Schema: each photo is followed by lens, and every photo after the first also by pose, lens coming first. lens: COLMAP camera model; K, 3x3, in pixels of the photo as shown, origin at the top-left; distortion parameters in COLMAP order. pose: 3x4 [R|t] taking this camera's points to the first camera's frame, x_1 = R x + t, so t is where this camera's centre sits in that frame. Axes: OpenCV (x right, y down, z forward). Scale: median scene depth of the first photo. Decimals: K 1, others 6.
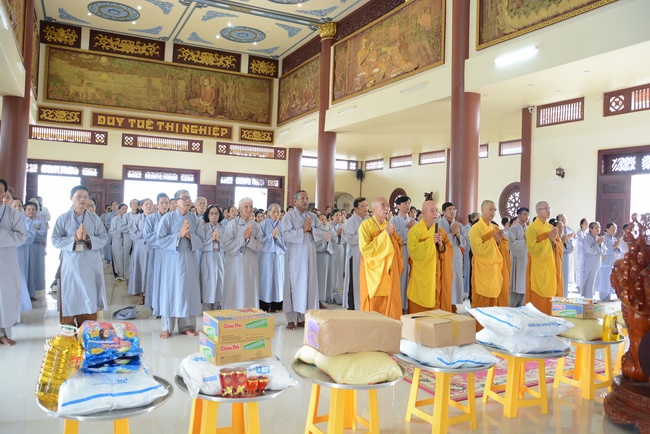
lens RADIAL K [[515.7, 0, 325.0], [0, 515.7, 217.0], [0, 0, 1]] dist [-0.162104, 0.142320]
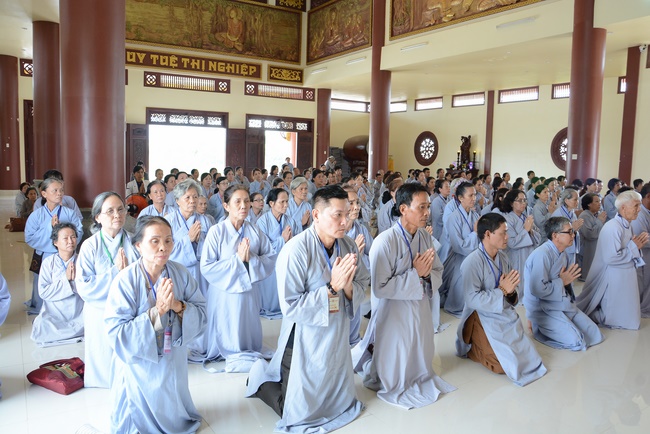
lens RADIAL K [[504.7, 0, 325.0], [0, 504.7, 217.0], [0, 0, 1]] dist [-0.165476, 0.130968]
pose [[0.993654, -0.025734, 0.109498, -0.181233], [0.013312, 0.993540, 0.112700, -0.005252], [-0.111691, -0.110527, 0.987577, 0.087801]]
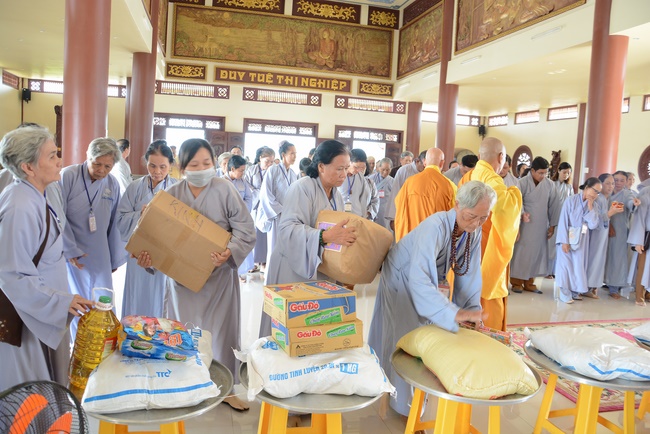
lens RADIAL K [[504.7, 0, 325.0], [0, 504.7, 217.0], [0, 0, 1]] dist [-0.165476, 0.130968]
pose [[0.972758, 0.042209, -0.227946, 0.000222], [-0.021964, 0.995642, 0.090634, 0.001037], [0.230778, -0.083158, 0.969446, 0.033015]]
